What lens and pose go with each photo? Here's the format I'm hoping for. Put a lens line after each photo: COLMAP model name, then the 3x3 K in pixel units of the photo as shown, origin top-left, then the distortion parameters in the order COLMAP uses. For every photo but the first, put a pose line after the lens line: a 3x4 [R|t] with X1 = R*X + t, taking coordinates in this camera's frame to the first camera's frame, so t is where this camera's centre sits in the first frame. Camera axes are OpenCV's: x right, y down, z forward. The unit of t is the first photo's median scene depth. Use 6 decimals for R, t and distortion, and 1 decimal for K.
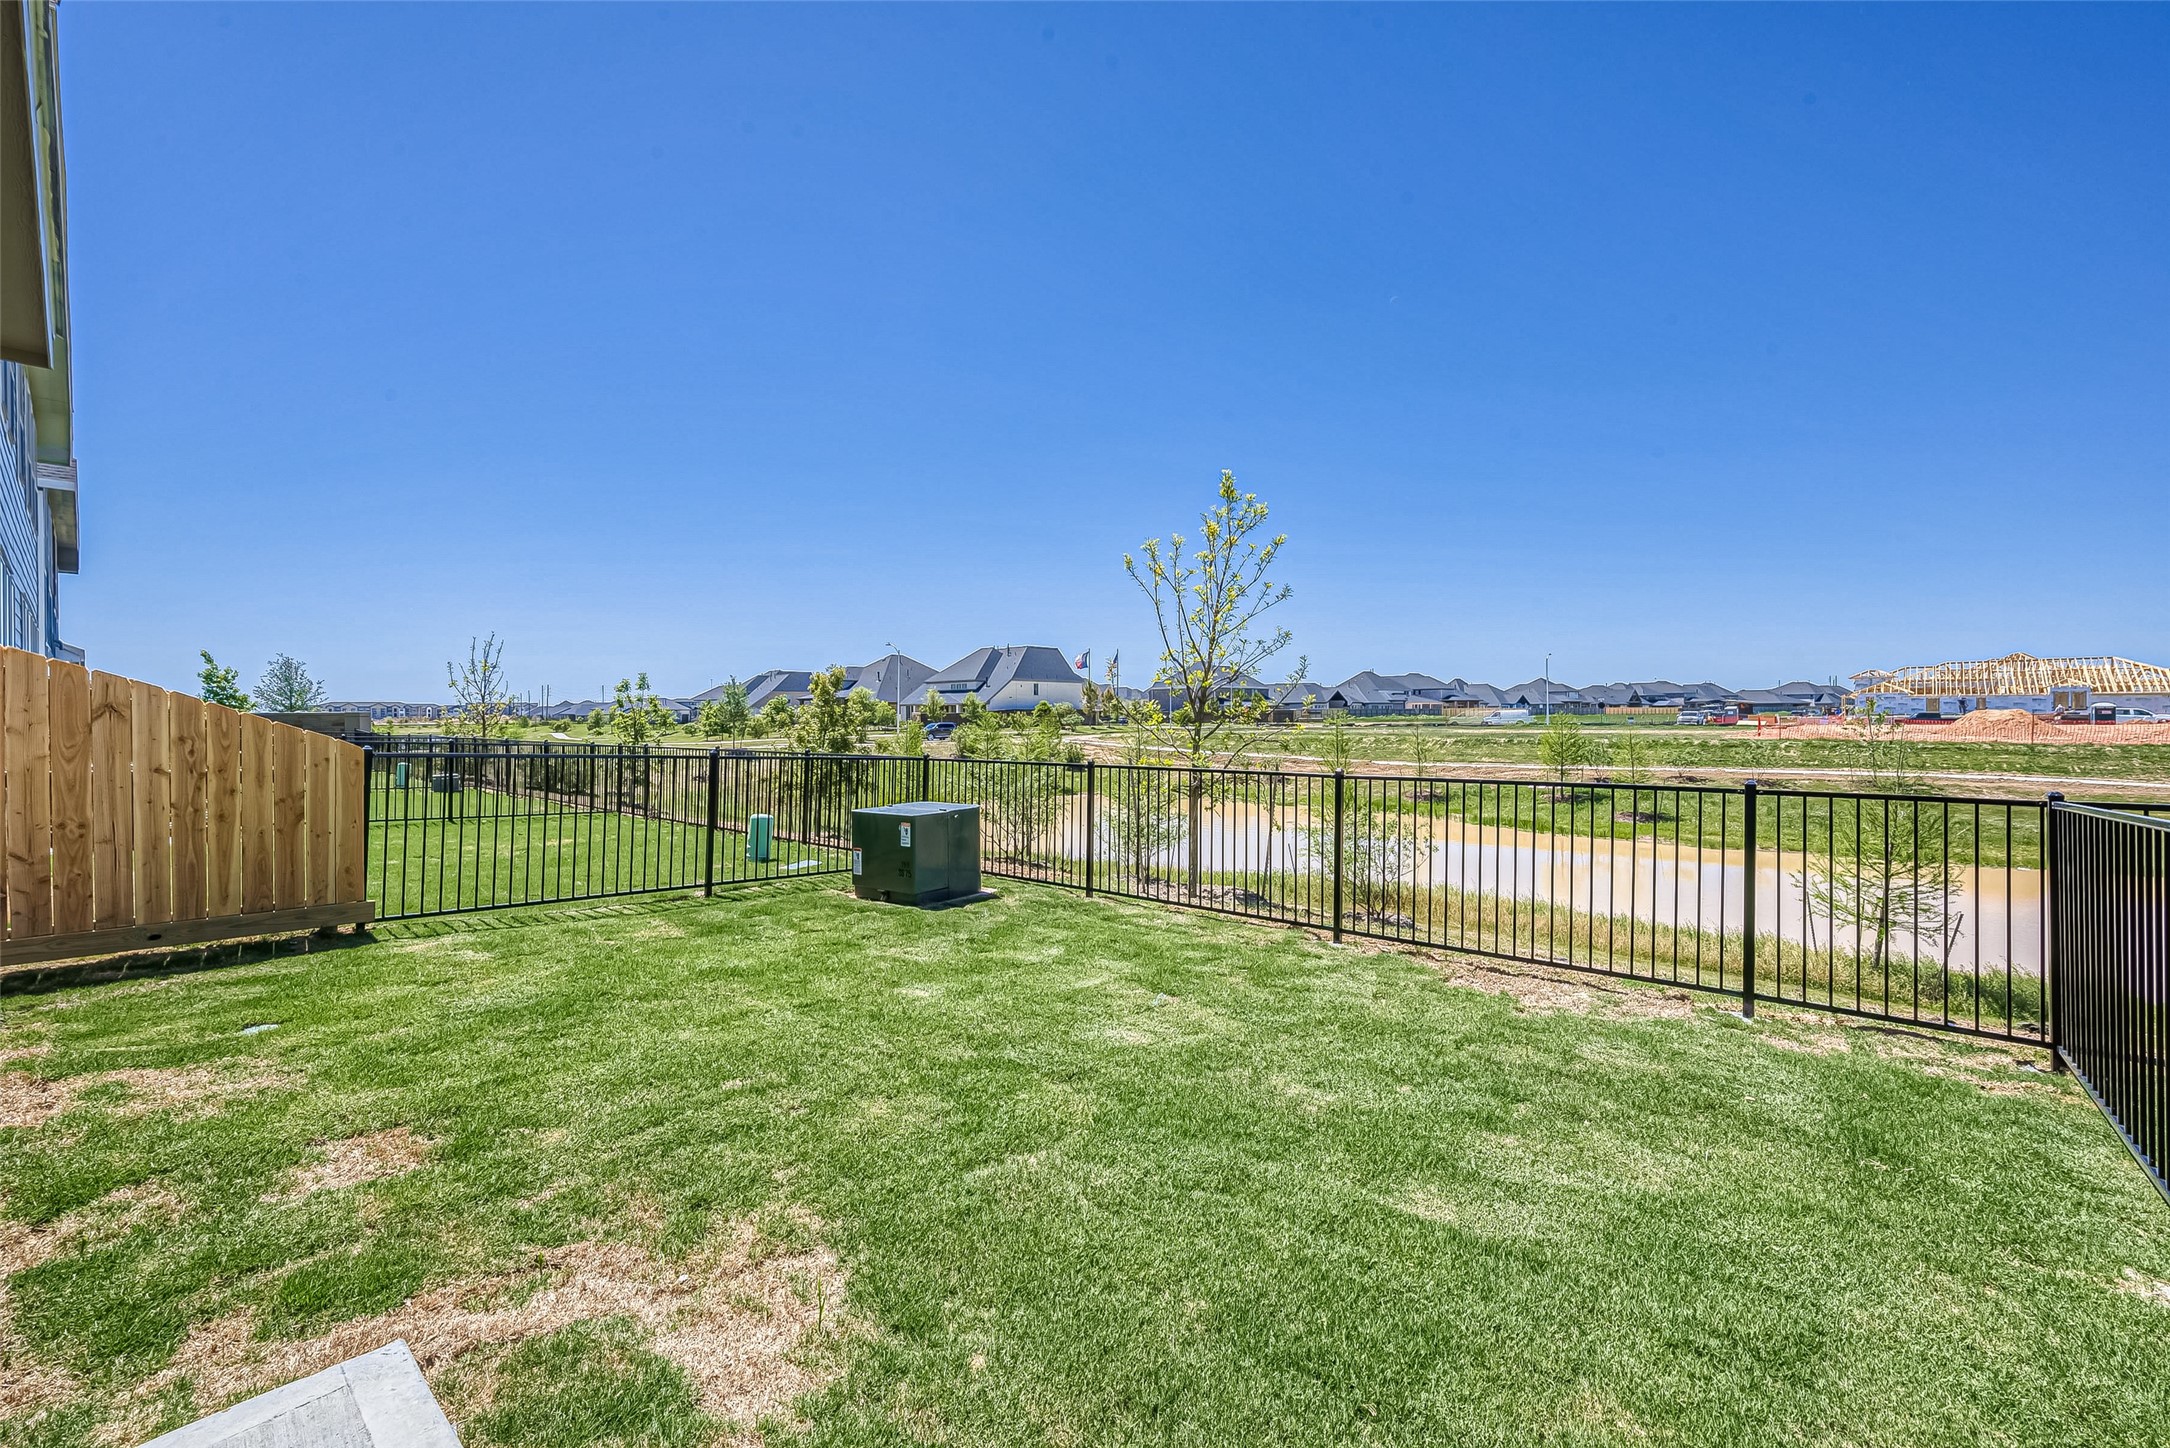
lens RADIAL K [[864.7, 0, 1084.9], [0, 864.7, 714.4], [0, 0, 1]] dist [0.007739, 0.000033]
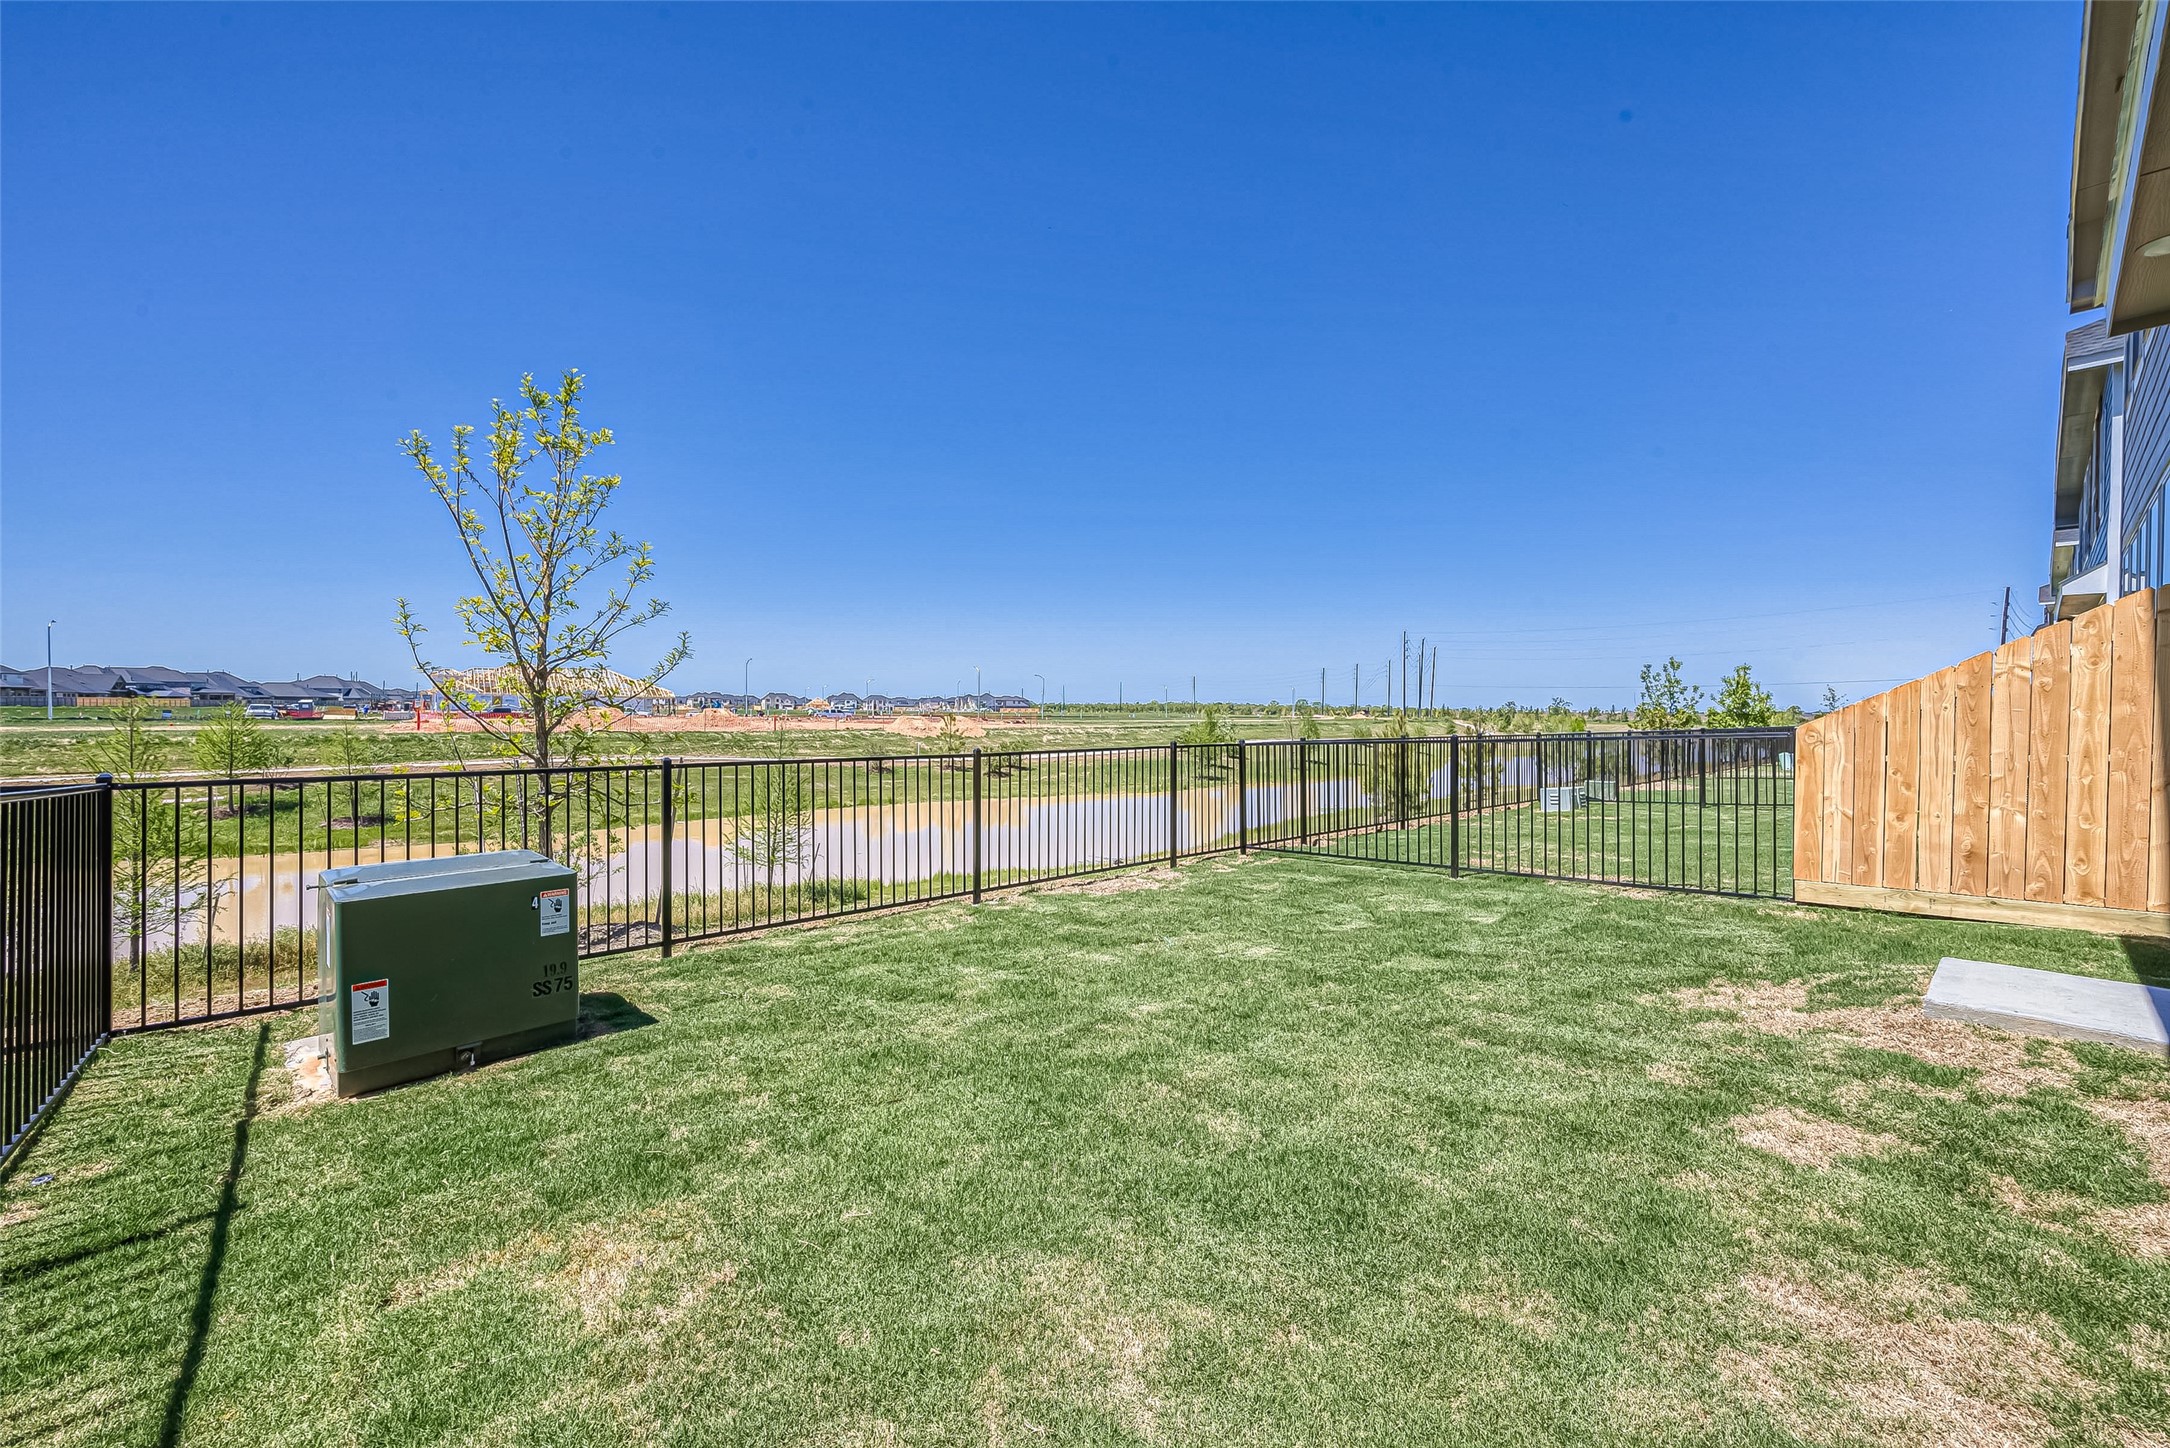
lens RADIAL K [[864.7, 0, 1084.9], [0, 864.7, 726.7], [0, 0, 1]] dist [0.007739, 0.000033]
pose [[0.116575, -0.008717, 0.993144, -0.337313], [-0.010701, 0.999892, 0.010033, 0.007692], [-0.993124, -0.011797, 0.116469, 0.300720]]
